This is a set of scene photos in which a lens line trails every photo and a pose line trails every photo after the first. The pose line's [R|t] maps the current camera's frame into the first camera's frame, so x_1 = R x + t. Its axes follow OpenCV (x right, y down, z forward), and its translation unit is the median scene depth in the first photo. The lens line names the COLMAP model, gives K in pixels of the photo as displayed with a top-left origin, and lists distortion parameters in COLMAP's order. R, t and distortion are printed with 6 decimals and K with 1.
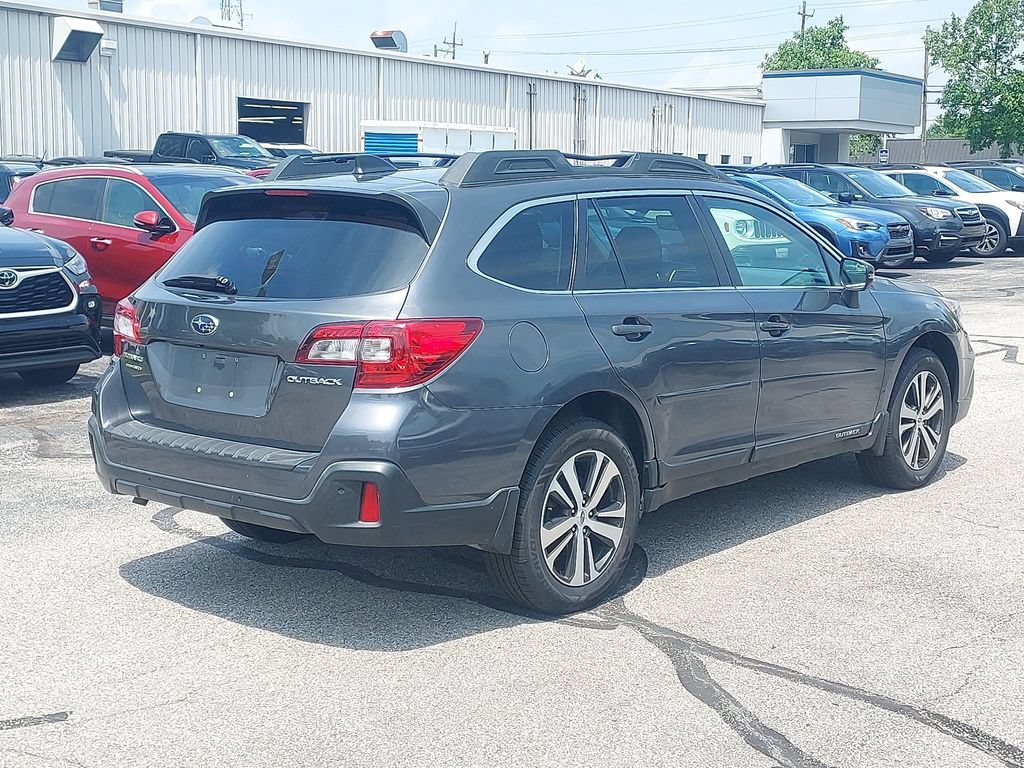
lens RADIAL K [[1461.5, 0, 526.5], [0, 1461.5, 384.1], [0, 0, 1]] dist [0.076819, 0.042200]
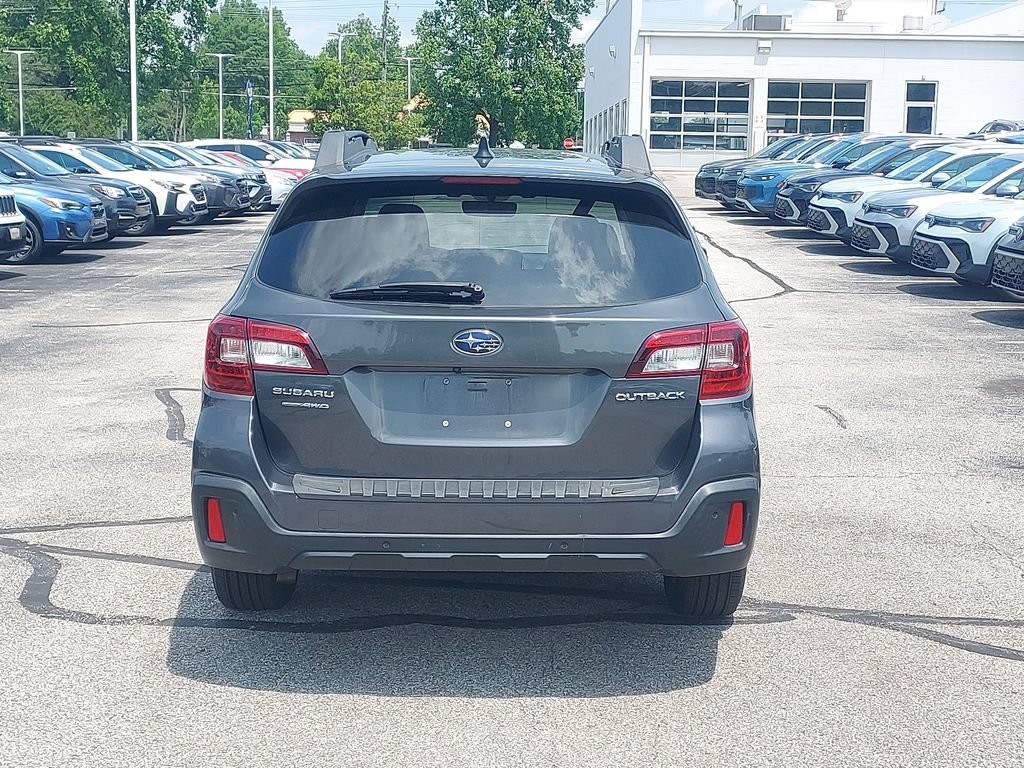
lens RADIAL K [[1461.5, 0, 526.5], [0, 1461.5, 384.1], [0, 0, 1]] dist [0.076819, 0.042200]
pose [[0.755608, -0.087751, 0.649120, -0.546079], [0.077399, 0.996004, 0.044549, -0.038658], [-0.650435, 0.016580, 0.759381, 0.272045]]
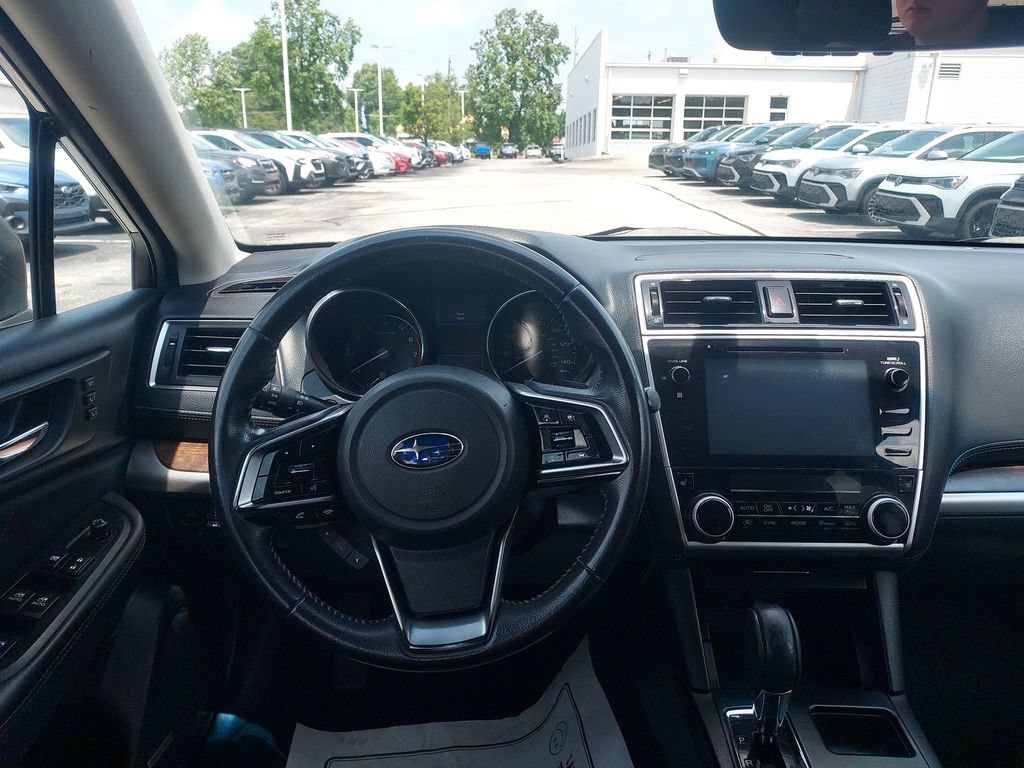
lens RADIAL K [[749.2, 0, 511.4], [0, 749.2, 379.2], [0, 0, 1]] dist [0.023116, -0.002524]
pose [[0.767628, -0.176570, 0.616092, 0.020817], [0.079782, 0.980149, 0.181502, -0.095555], [-0.635910, -0.090173, 0.766477, 1.029492]]
